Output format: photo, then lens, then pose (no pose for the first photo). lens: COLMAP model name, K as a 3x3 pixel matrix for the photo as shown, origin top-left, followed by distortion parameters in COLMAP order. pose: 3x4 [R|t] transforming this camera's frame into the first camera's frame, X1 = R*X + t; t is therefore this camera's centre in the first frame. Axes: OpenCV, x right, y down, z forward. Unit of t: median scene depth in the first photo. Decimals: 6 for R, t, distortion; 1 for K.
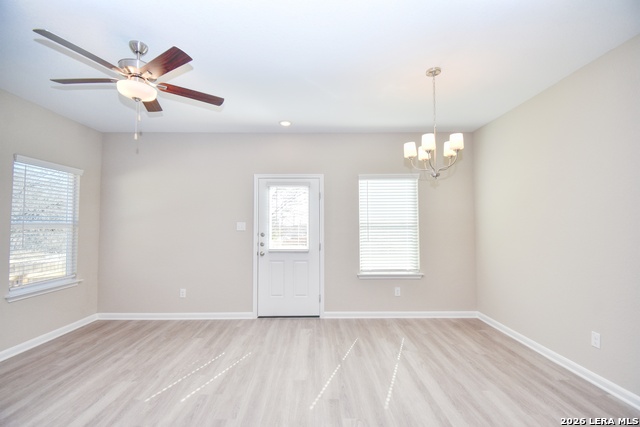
lens RADIAL K [[282.6, 0, 317.6], [0, 282.6, 213.6], [0, 0, 1]] dist [0.020773, -0.026104]
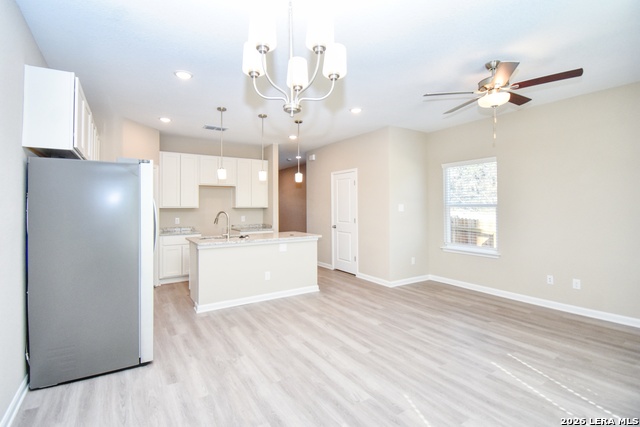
lens RADIAL K [[296.8, 0, 302.1], [0, 296.8, 204.3], [0, 0, 1]] dist [0.025027, -0.031313]
pose [[-0.863522, 0.002768, -0.504304, 0.508680], [0.028830, 0.998621, -0.043885, 0.042916], [0.503487, -0.052434, -0.862410, 1.109470]]
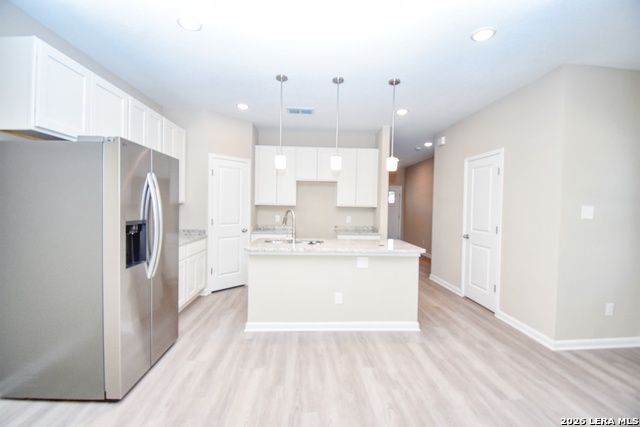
lens RADIAL K [[282.6, 0, 317.6], [0, 282.6, 213.6], [0, 0, 1]] dist [0.020773, -0.026104]
pose [[-0.999171, -0.014124, -0.038170, 0.081393], [-0.013552, 0.999792, -0.015212, 0.034507], [0.038377, -0.014682, -0.999155, 0.806394]]
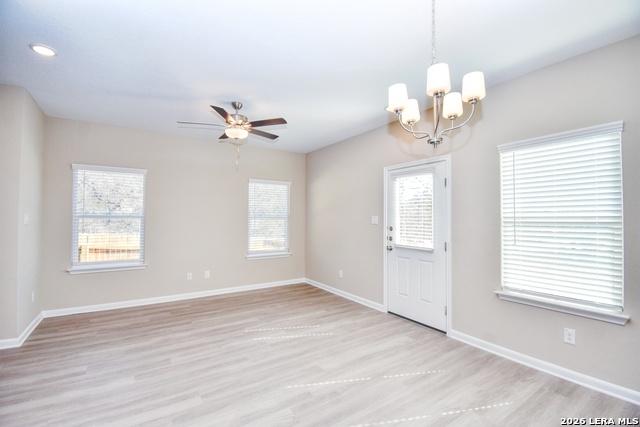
lens RADIAL K [[282.6, 0, 317.6], [0, 282.6, 213.6], [0, 0, 1]] dist [0.020773, -0.026104]
pose [[0.543775, -0.006898, -0.839203, 0.612436], [0.027946, 0.999560, 0.009892, 0.007805], [0.838766, -0.028831, 0.543729, 0.333154]]
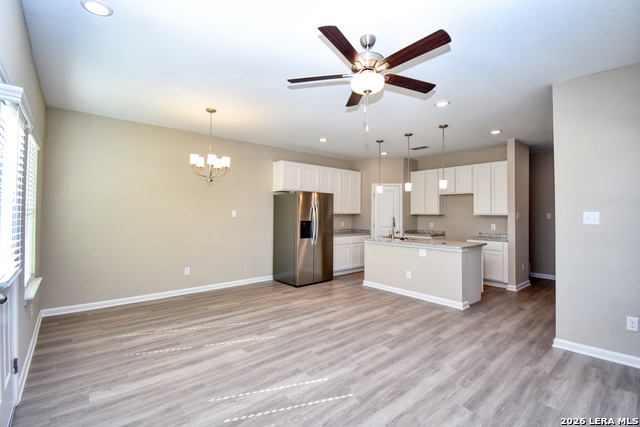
lens RADIAL K [[289.9, 0, 323.9], [0, 289.9, 210.9], [0, 0, 1]] dist [0.013133, -0.023060]
pose [[-0.647836, 0.006055, 0.761756, -0.870303], [-0.035912, 0.998614, -0.038479, 0.047870], [-0.760933, -0.052284, -0.646721, 1.162450]]
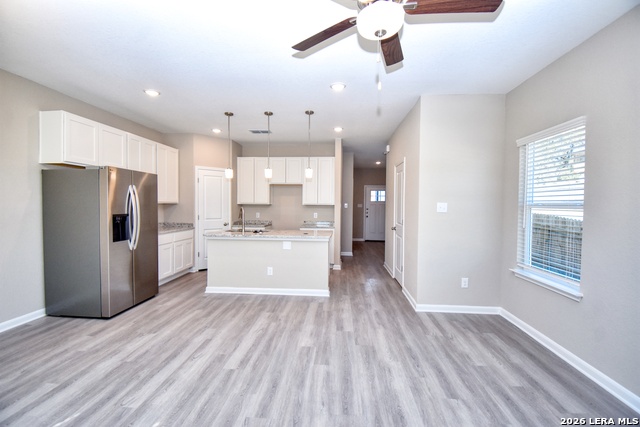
lens RADIAL K [[282.6, 0, 317.6], [0, 282.6, 213.6], [0, 0, 1]] dist [0.020773, -0.026104]
pose [[-0.995925, -0.008808, 0.089754, -0.358691], [-0.009714, 0.999906, -0.009665, 0.046567], [-0.089660, -0.010498, -0.995917, 1.142193]]
